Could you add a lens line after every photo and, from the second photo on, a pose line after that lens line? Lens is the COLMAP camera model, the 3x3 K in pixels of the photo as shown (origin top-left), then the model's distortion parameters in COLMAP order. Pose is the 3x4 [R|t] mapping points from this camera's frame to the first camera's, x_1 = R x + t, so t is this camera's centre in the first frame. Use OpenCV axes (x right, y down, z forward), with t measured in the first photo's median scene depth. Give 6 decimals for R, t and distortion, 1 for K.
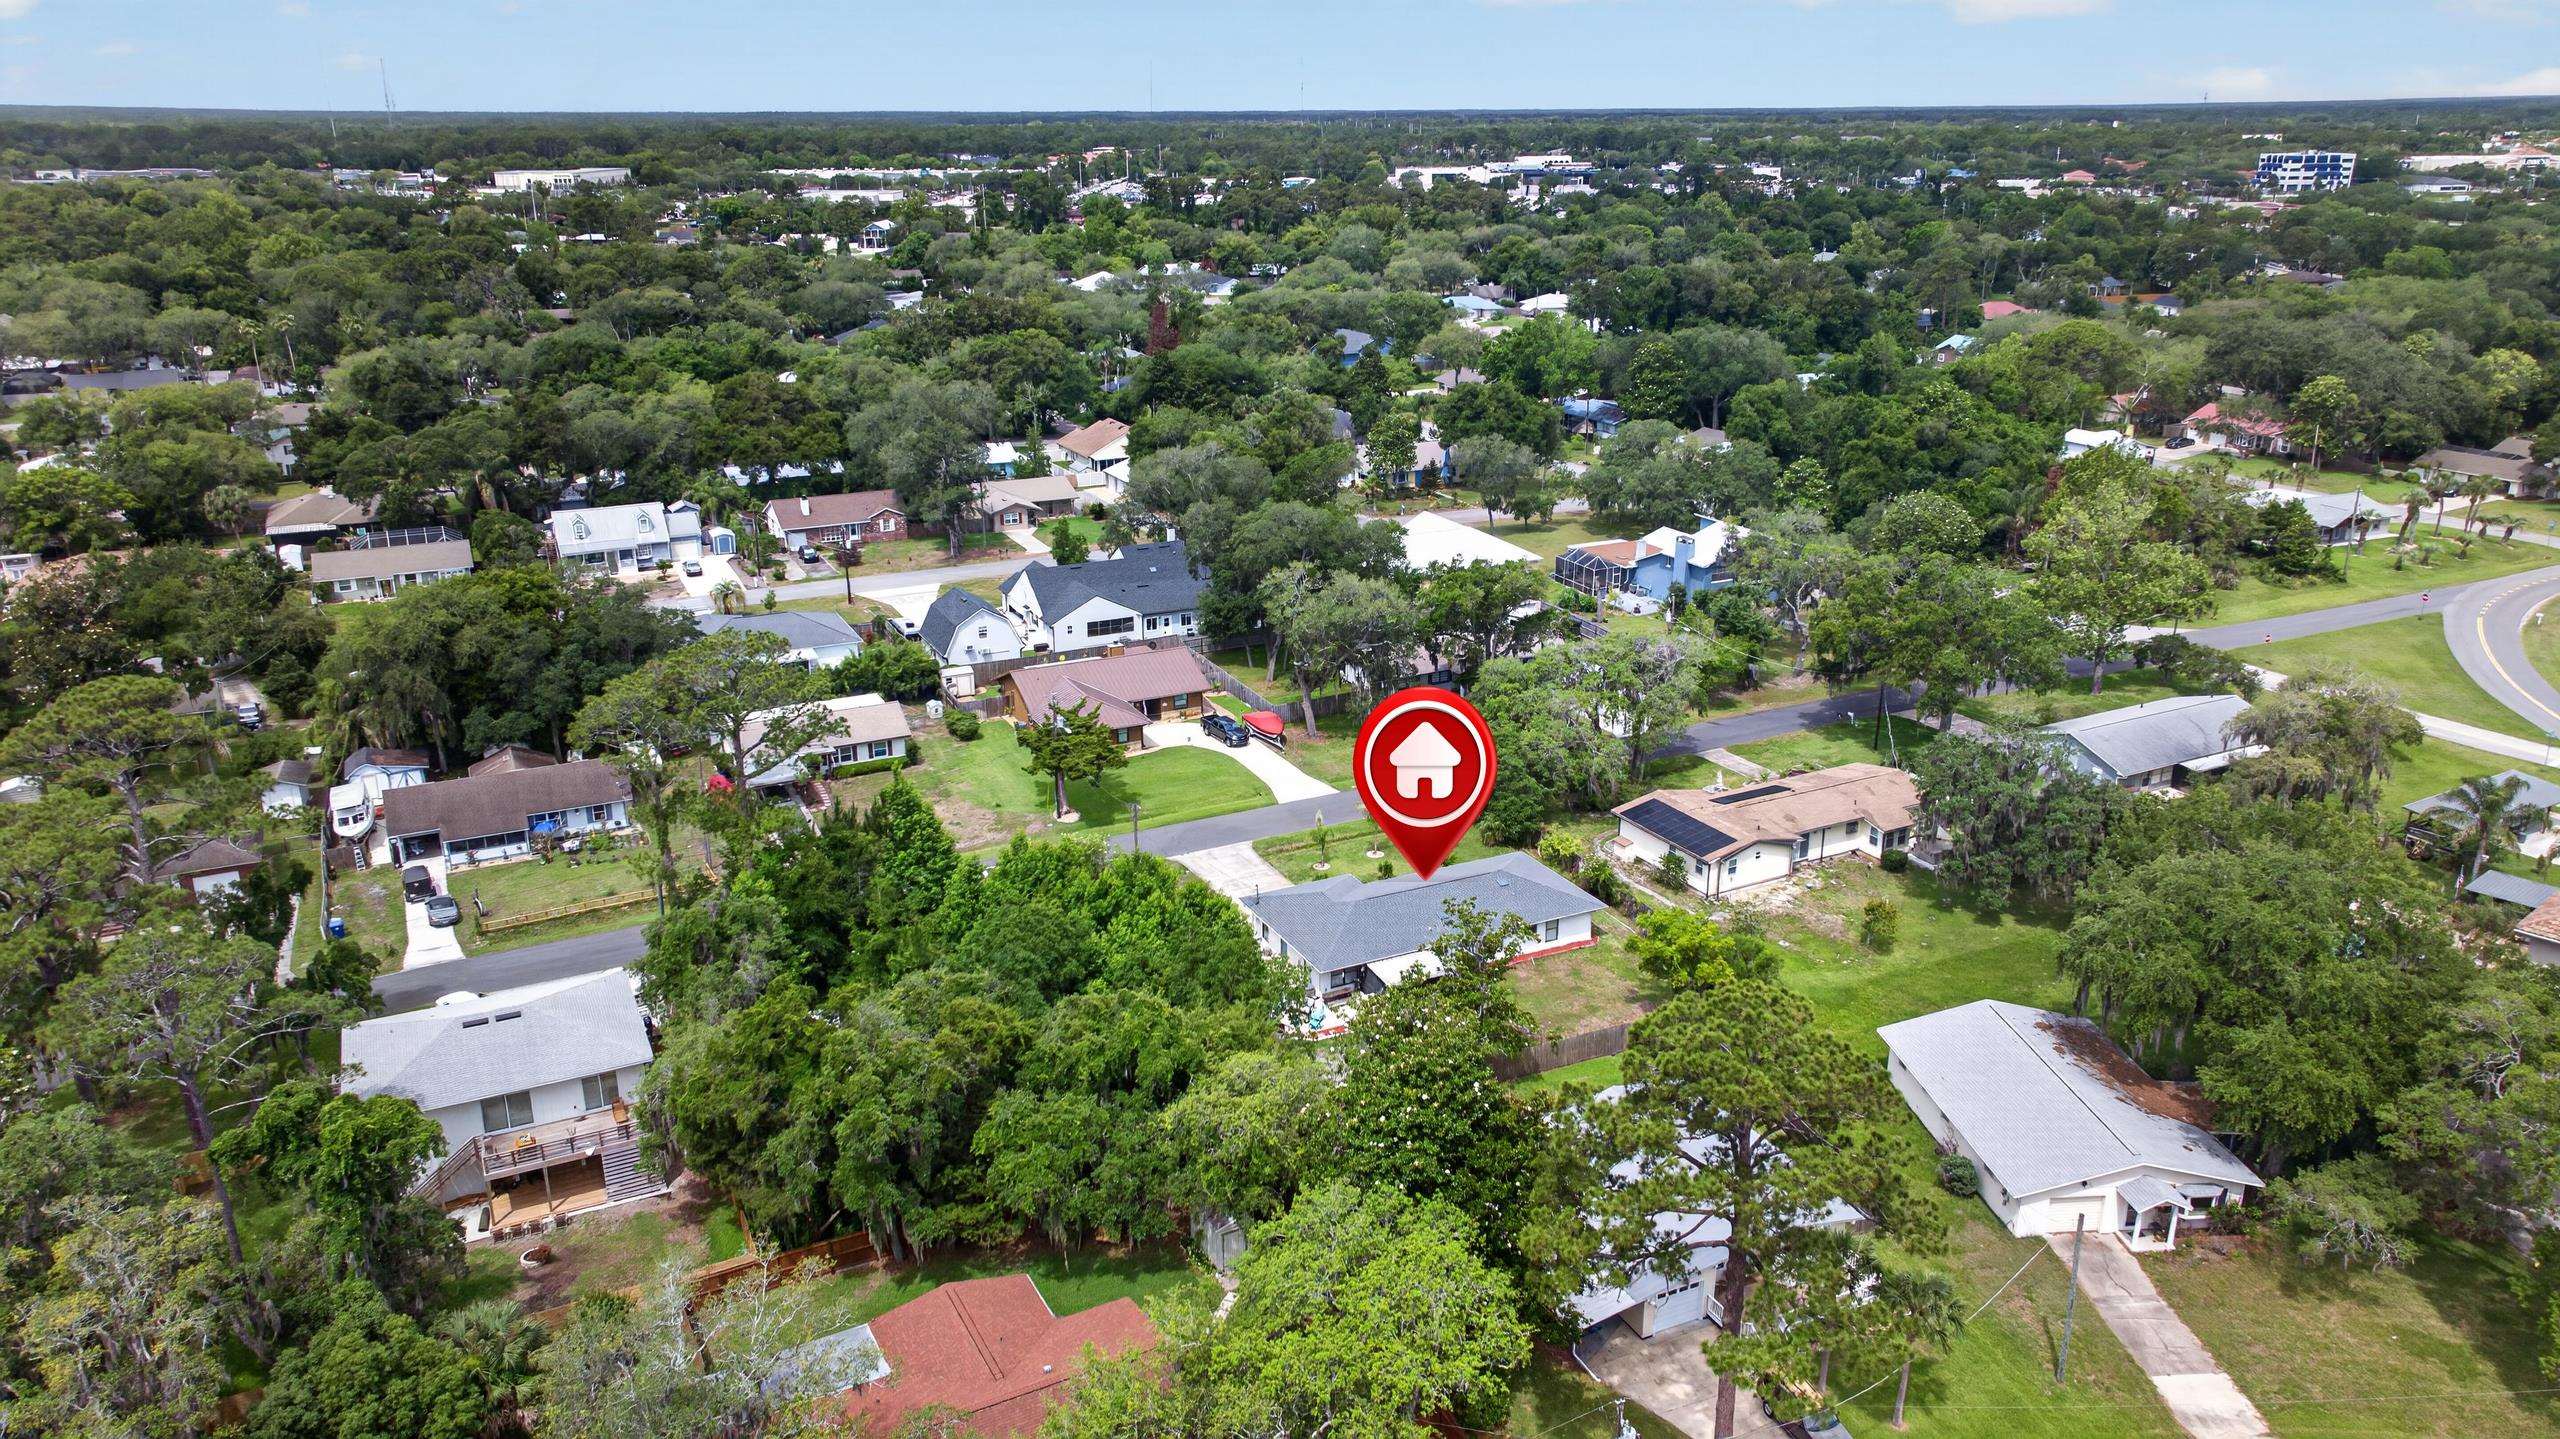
lens RADIAL K [[1766.5, 0, 1279.1], [0, 1766.5, 753.6], [0, 0, 1]] dist [-0.006995, 0.053857]
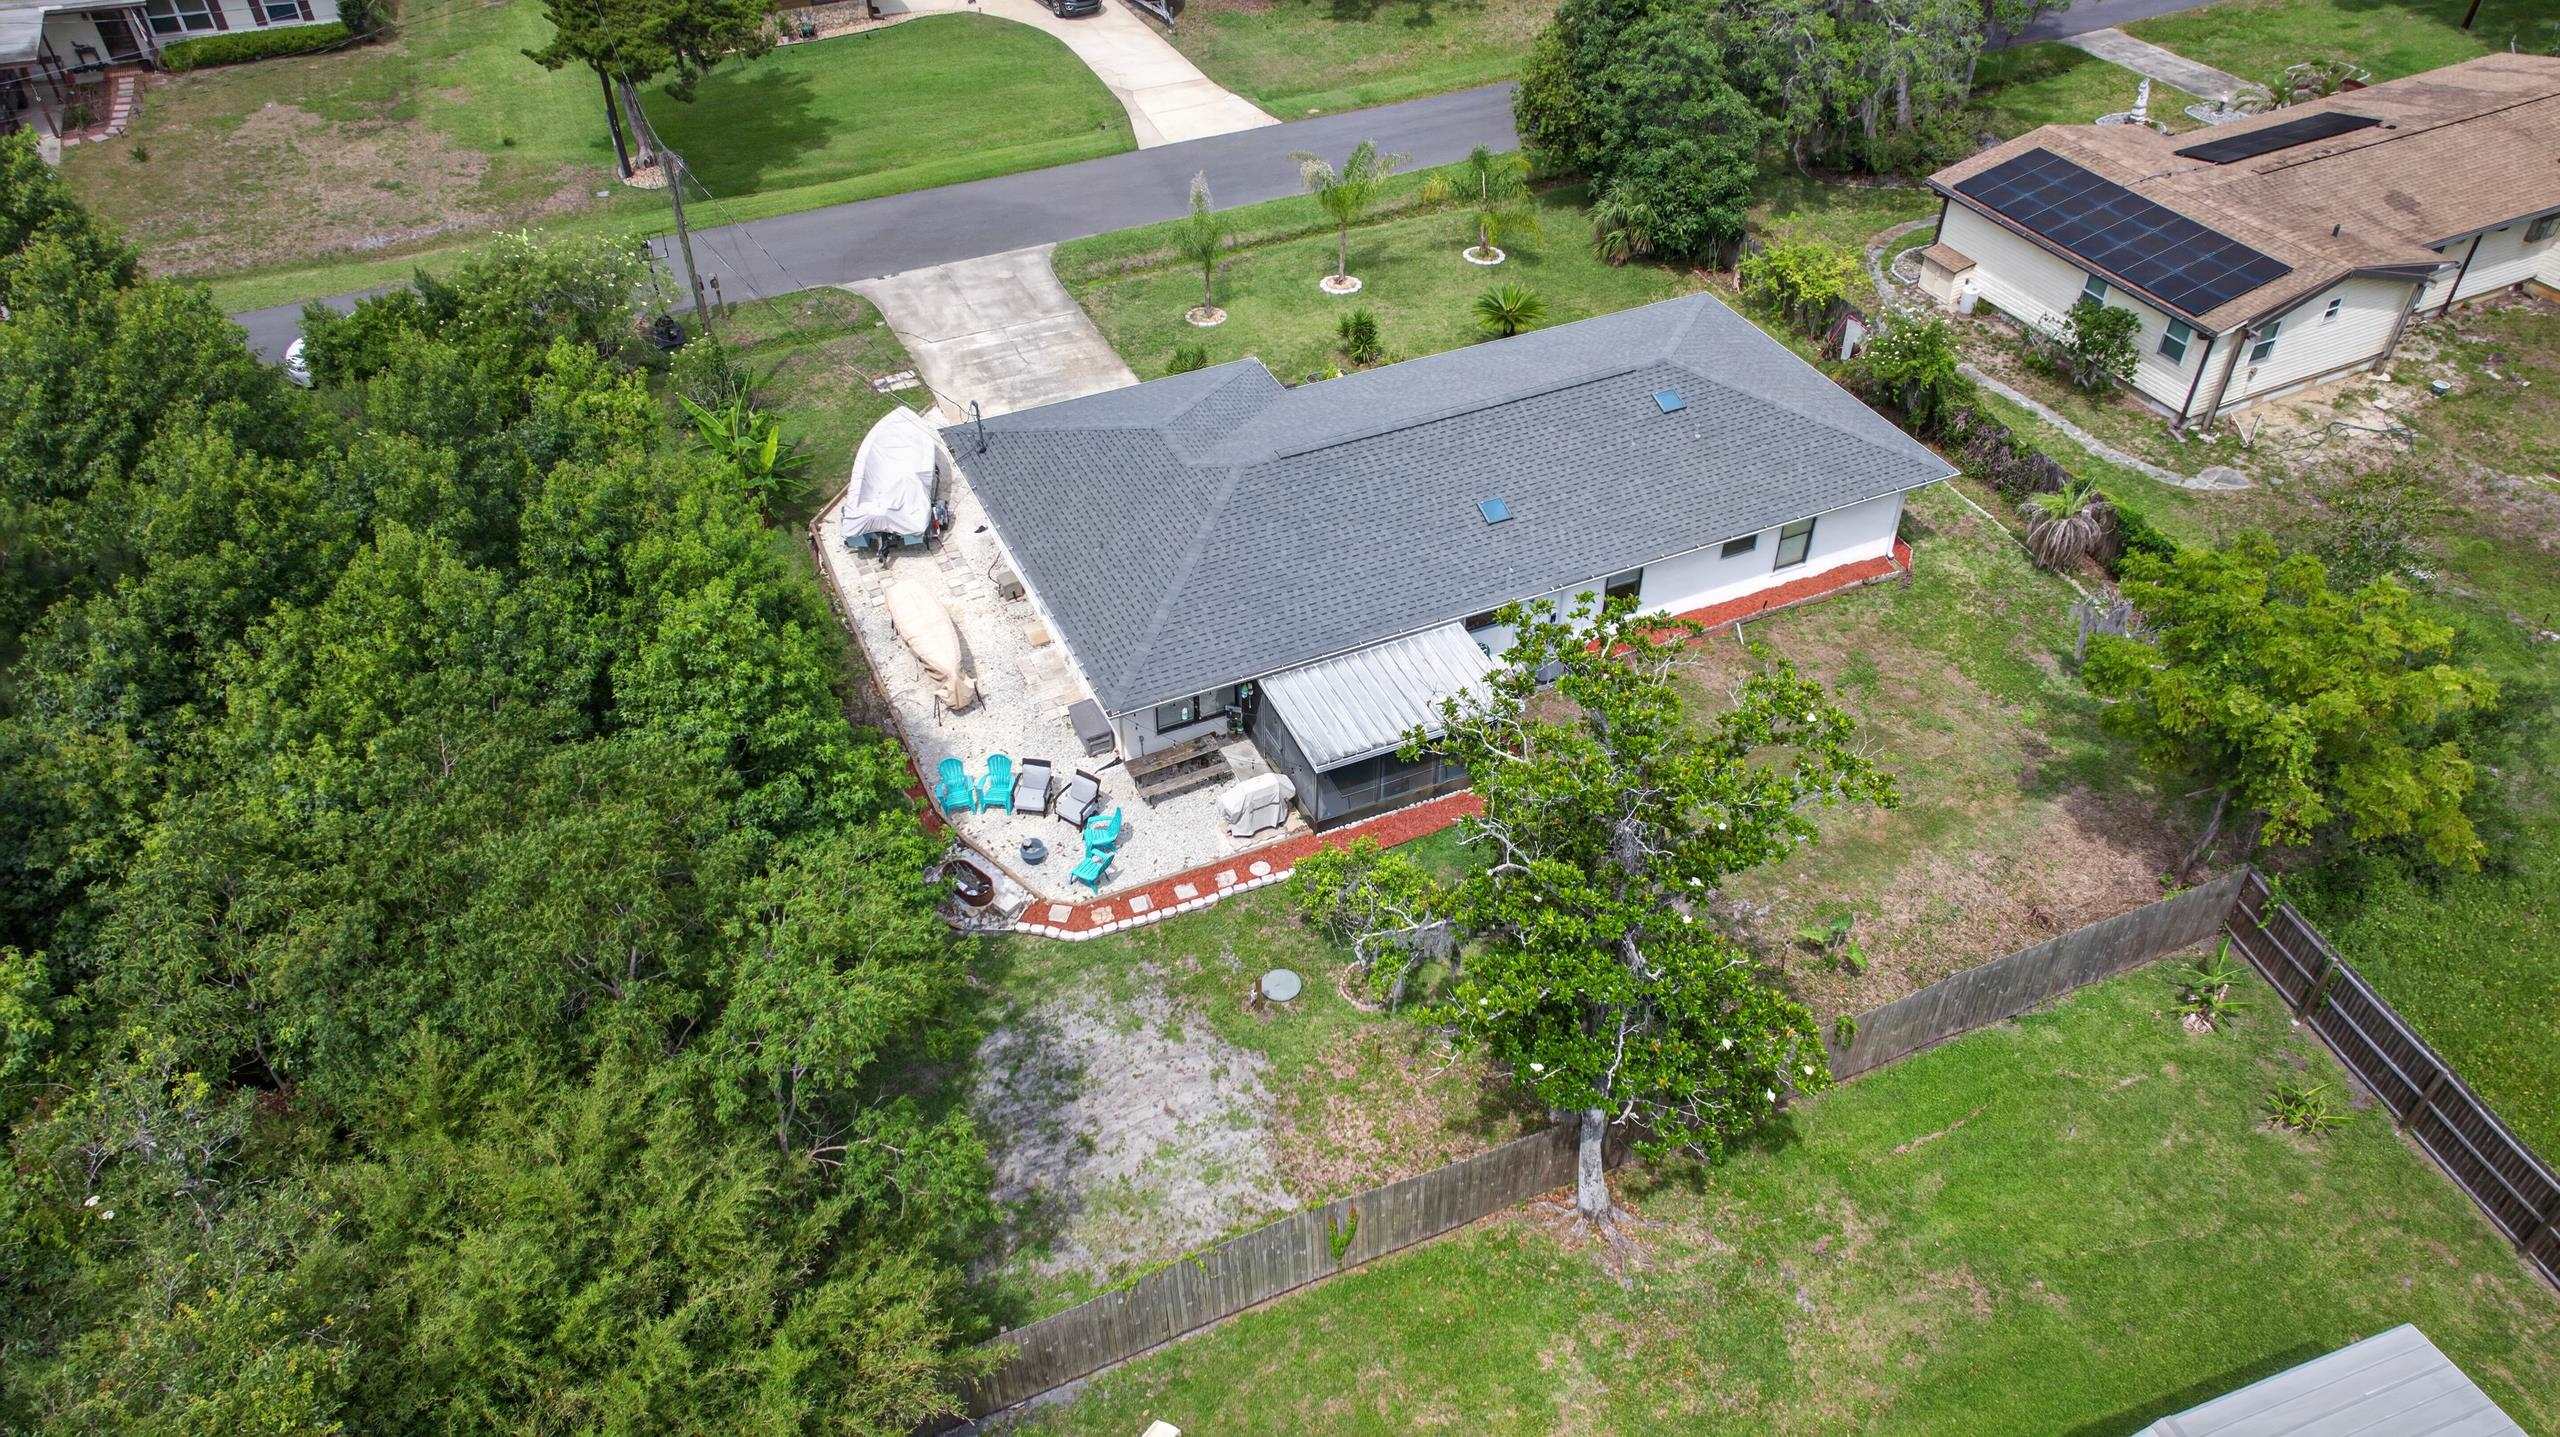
lens RADIAL K [[1766.5, 0, 1279.1], [0, 1766.5, 752.6], [0, 0, 1]] dist [-0.006995, 0.053857]
pose [[0.999554, 0.019752, -0.022410, 0.051665], [-0.010369, 0.932961, 0.359829, 0.010663], [0.028015, -0.359436, 0.932749, 0.575939]]
